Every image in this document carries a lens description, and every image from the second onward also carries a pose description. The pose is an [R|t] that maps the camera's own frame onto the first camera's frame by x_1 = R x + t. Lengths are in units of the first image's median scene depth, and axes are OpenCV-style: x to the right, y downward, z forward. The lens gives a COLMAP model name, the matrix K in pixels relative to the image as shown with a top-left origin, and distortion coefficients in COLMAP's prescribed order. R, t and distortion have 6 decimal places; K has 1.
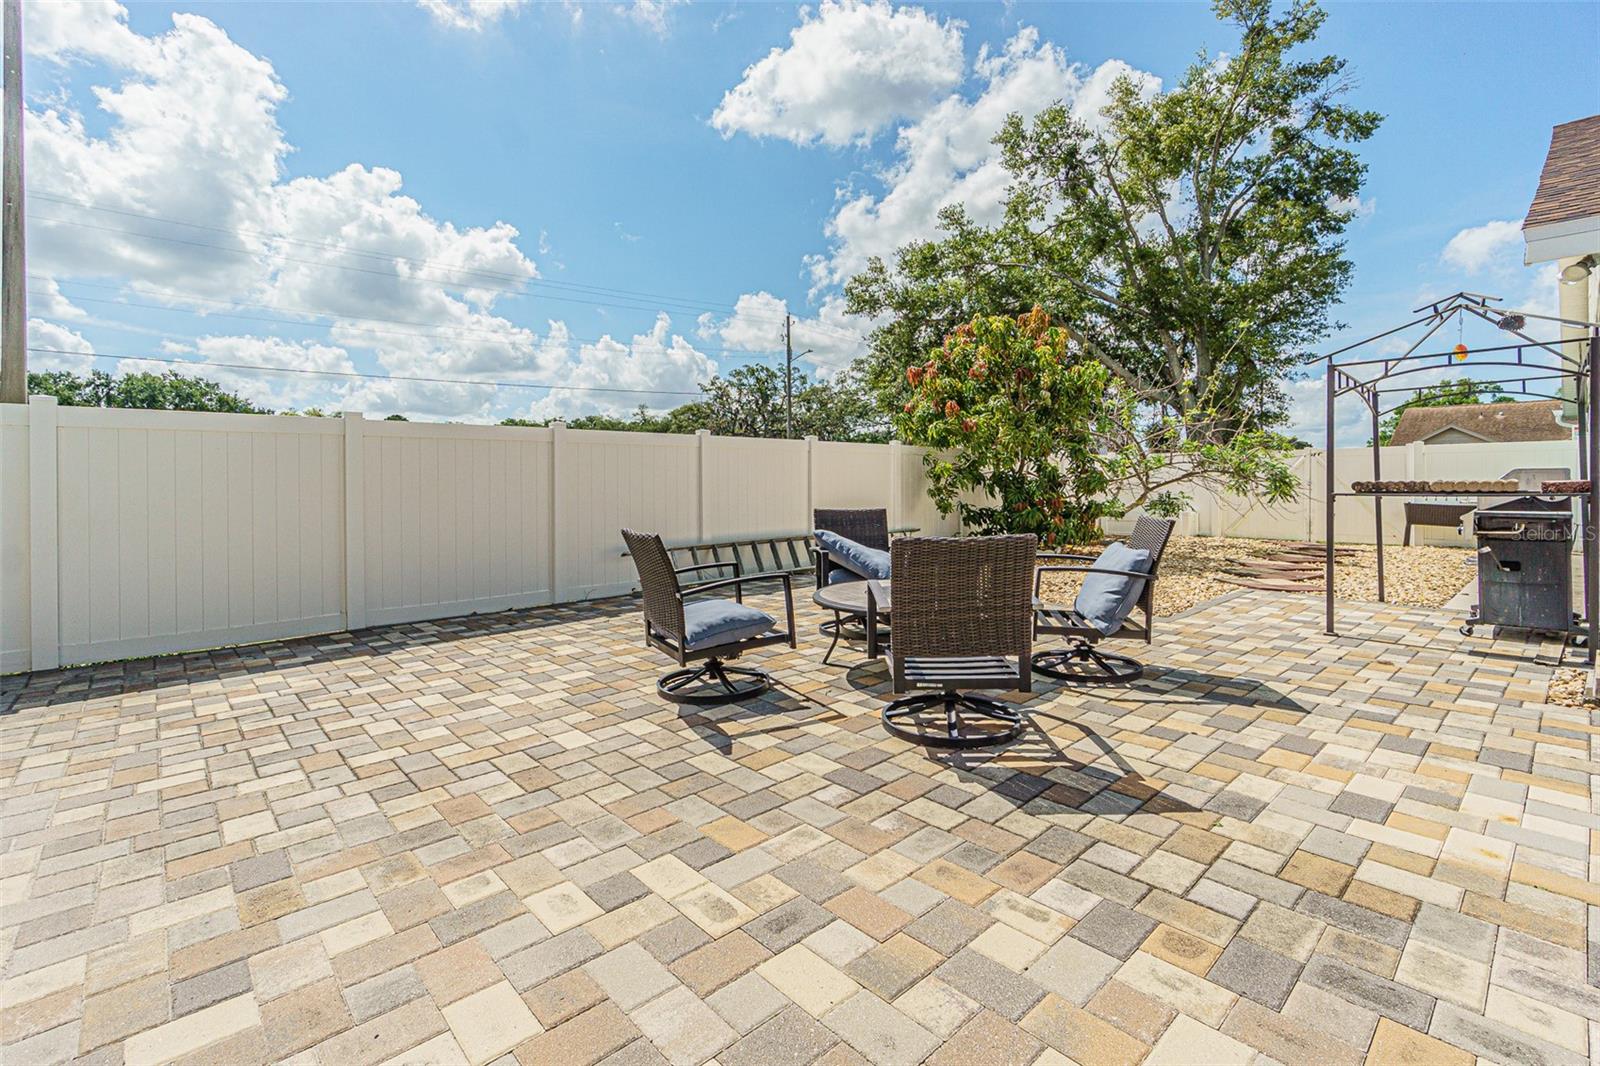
lens RADIAL K [[715.2, 0, 784.1], [0, 715.2, 492.7], [0, 0, 1]] dist [0.000444, 0.000077]
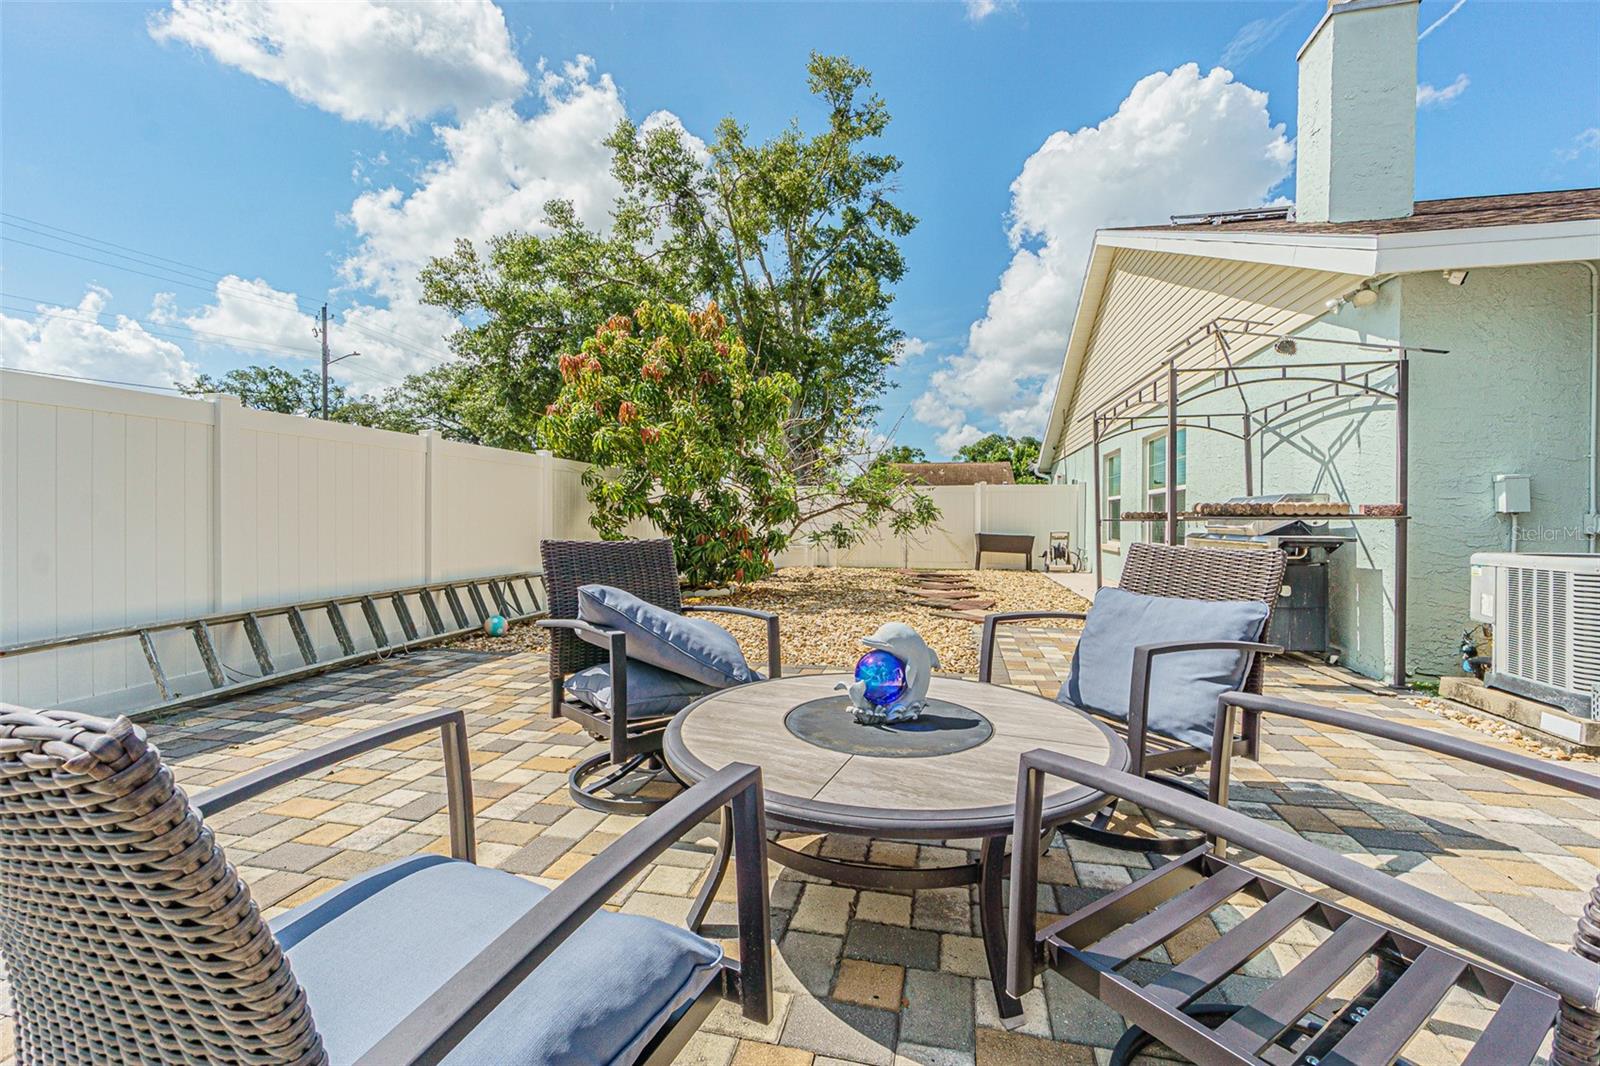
lens RADIAL K [[694.7, 0, 781.3], [0, 694.7, 526.5], [0, 0, 1]] dist [-0.007411, 0.000004]
pose [[0.823191, 0.003261, 0.567755, -0.025786], [-0.001453, 0.999992, -0.003636, 0.003997], [-0.567762, 0.002168, 0.823190, 0.143331]]
